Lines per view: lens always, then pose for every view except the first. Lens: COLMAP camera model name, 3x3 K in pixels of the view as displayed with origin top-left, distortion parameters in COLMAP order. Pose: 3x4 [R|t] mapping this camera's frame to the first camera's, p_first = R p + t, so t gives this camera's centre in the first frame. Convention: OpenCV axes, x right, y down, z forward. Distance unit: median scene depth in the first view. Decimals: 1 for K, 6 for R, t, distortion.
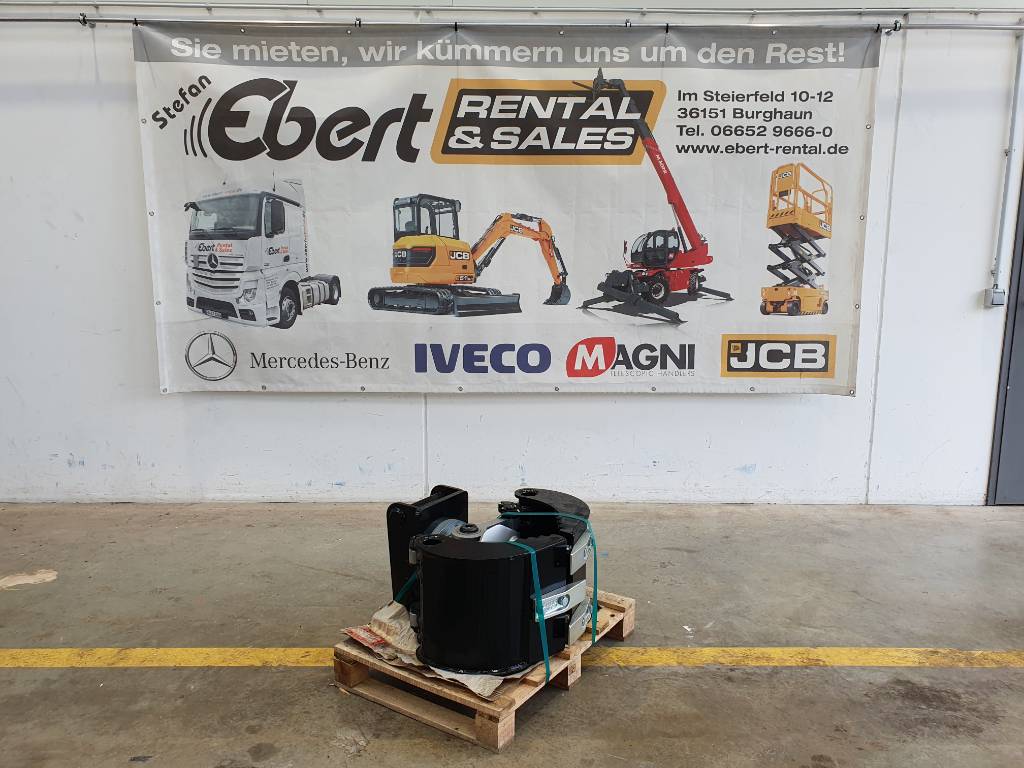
lens RADIAL K [[808.9, 0, 522.4], [0, 808.9, 380.4], [0, 0, 1]] dist [-0.014091, 0.050315]
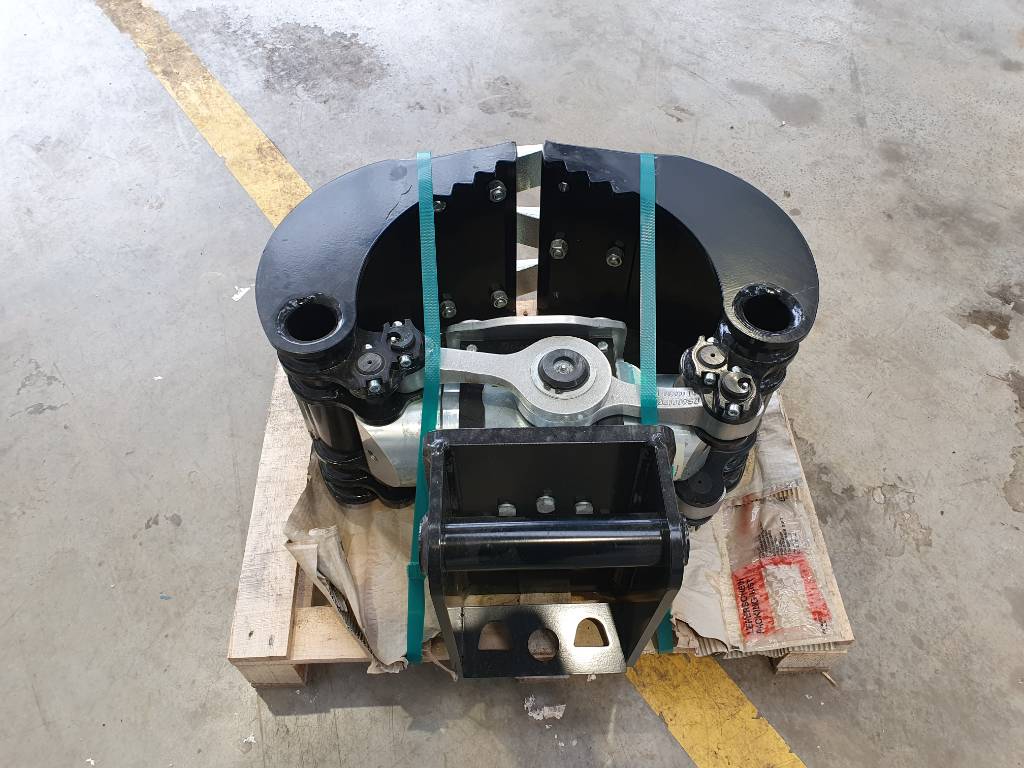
lens RADIAL K [[808.9, 0, 518.2], [0, 808.9, 371.0], [0, 0, 1]] dist [-0.014091, 0.050315]
pose [[-0.578110, -0.661391, 0.477861, -0.220318], [0.141986, 0.495167, 0.857117, -0.123825], [-0.803510, 0.563357, -0.192353, 1.049808]]
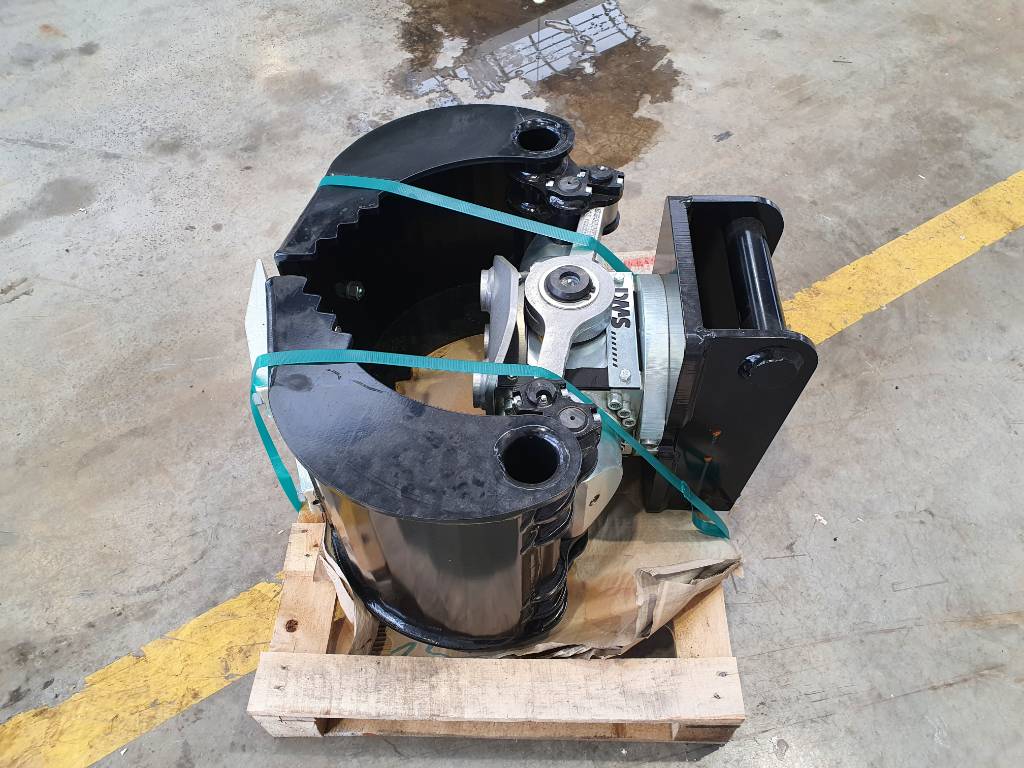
lens RADIAL K [[808.9, 0, 521.2], [0, 808.9, 375.5], [0, 0, 1]] dist [-0.014091, 0.050315]
pose [[-0.847321, 0.415566, -0.330684, 0.098454], [-0.103149, 0.482030, 0.870062, -0.127360], [0.520968, 0.771331, -0.365569, 1.126134]]
